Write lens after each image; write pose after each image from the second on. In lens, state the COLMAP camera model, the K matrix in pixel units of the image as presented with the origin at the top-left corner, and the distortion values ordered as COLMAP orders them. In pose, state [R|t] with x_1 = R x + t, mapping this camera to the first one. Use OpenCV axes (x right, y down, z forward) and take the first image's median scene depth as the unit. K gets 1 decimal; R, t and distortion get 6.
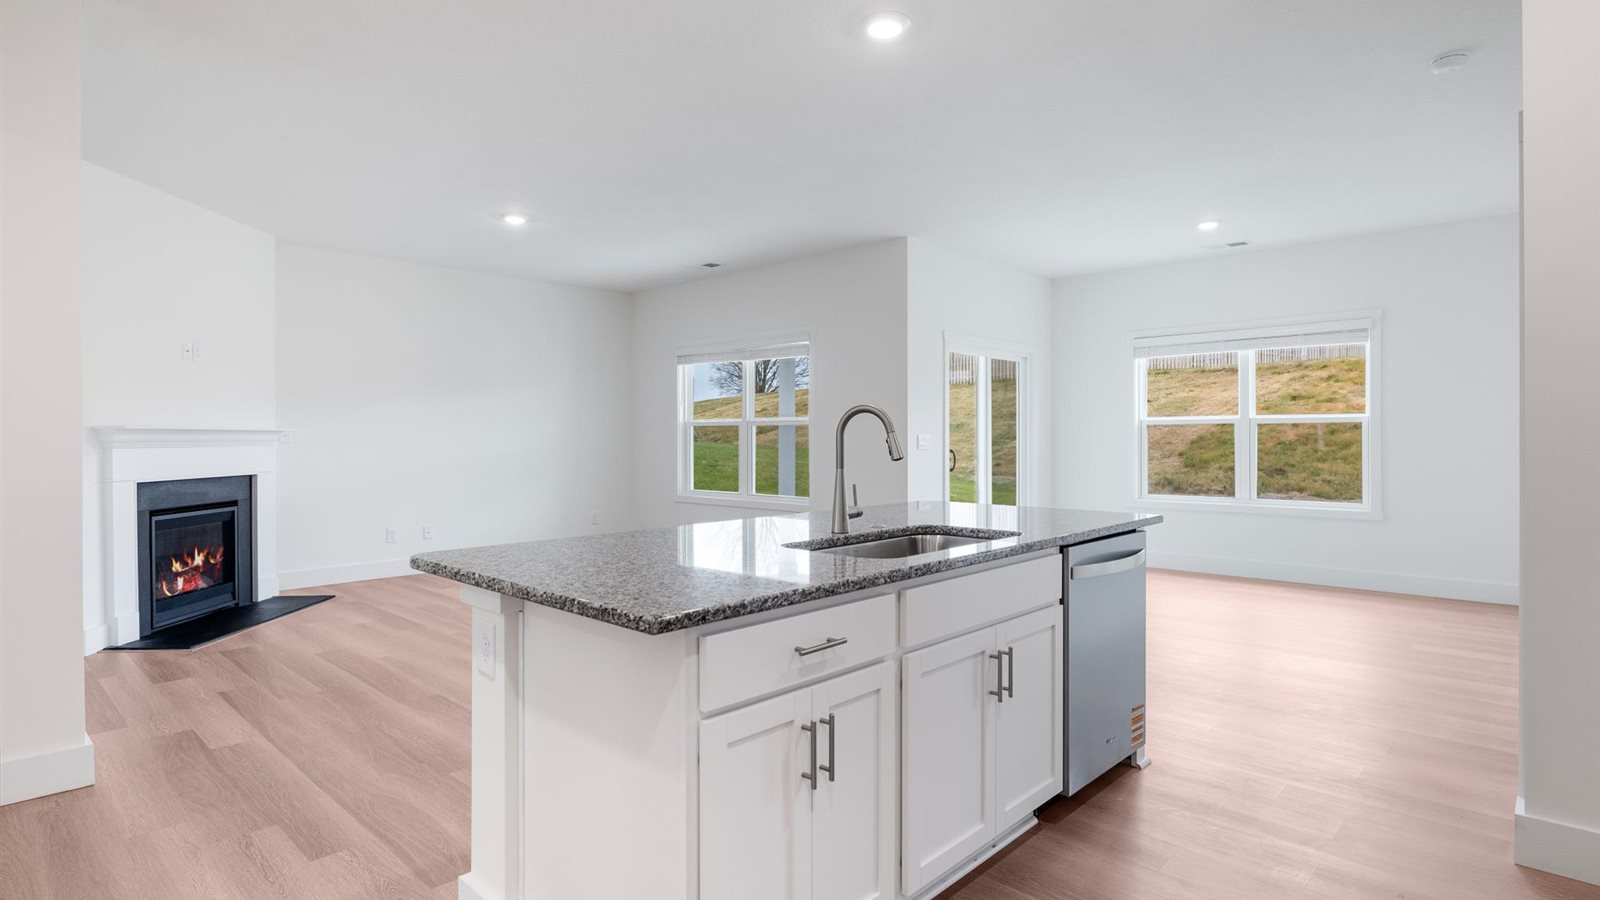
lens RADIAL K [[806.7, 0, 794.1], [0, 806.7, 439.3], [0, 0, 1]] dist [-0.000555, -0.000008]
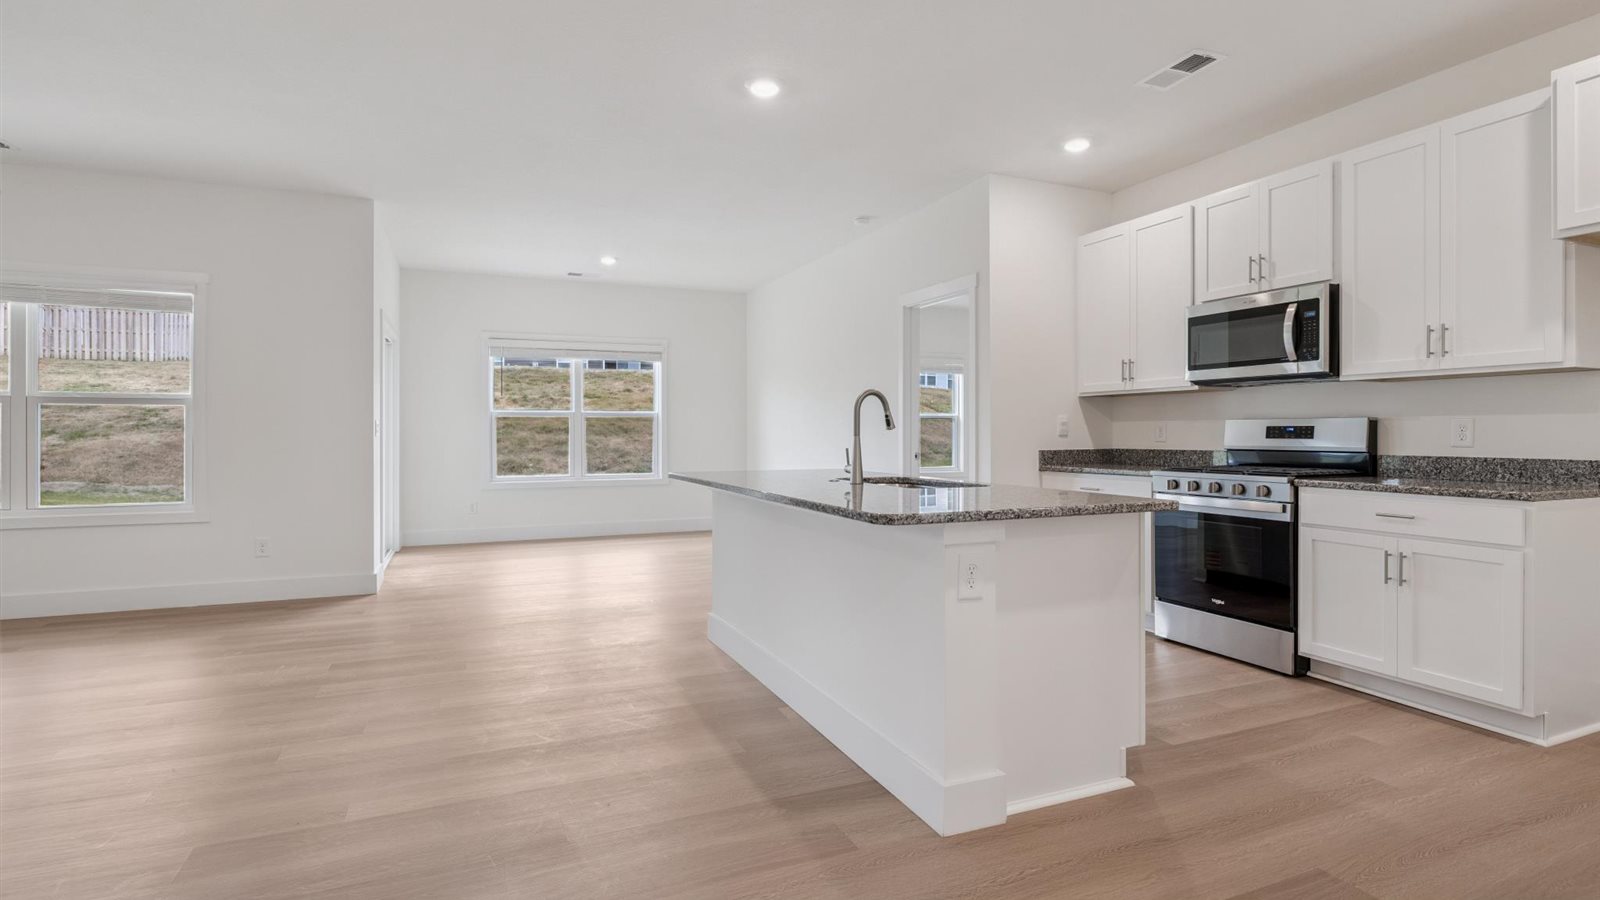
lens RADIAL K [[774.3, 0, 795.5], [0, 774.3, 439.8], [0, 0, 1]] dist [-0.001445, -0.000171]
pose [[0.376897, -0.006903, 0.926229, -0.478261], [0.008010, 0.999959, 0.004193, 0.015349], [-0.926220, 0.005839, 0.376937, 0.247013]]
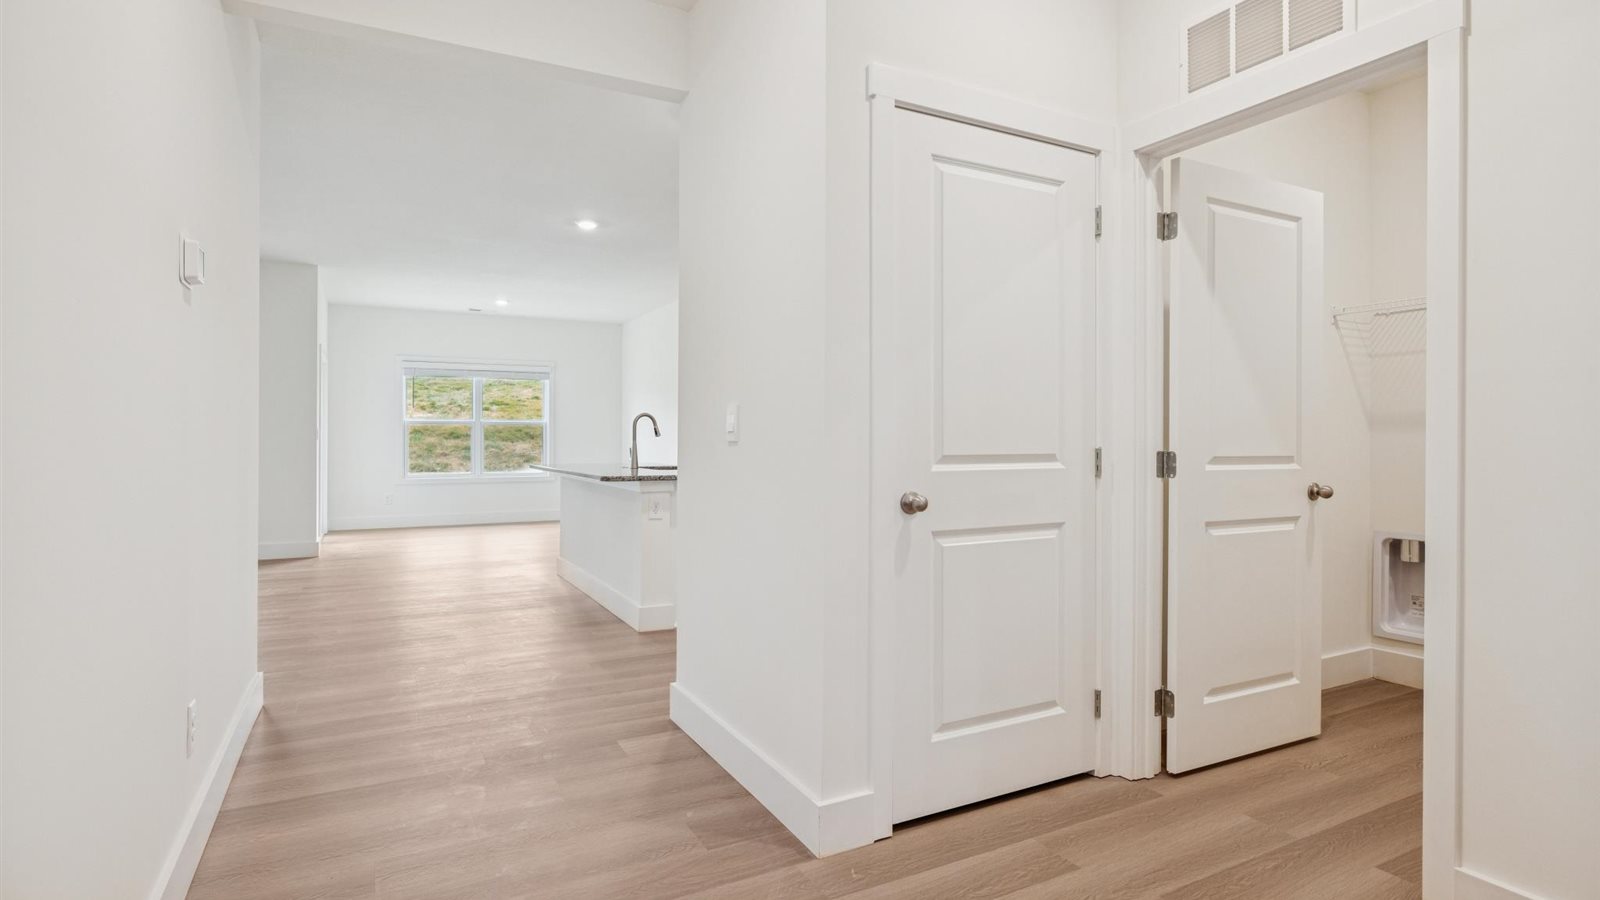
lens RADIAL K [[806.7, 0, 794.1], [0, 806.7, 439.3], [0, 0, 1]] dist [-0.000555, -0.000008]
pose [[0.297425, 0.001820, 0.954743, -0.806980], [0.006749, 0.999969, -0.004009, 0.019084], [-0.954721, 0.007636, 0.297404, -0.043749]]
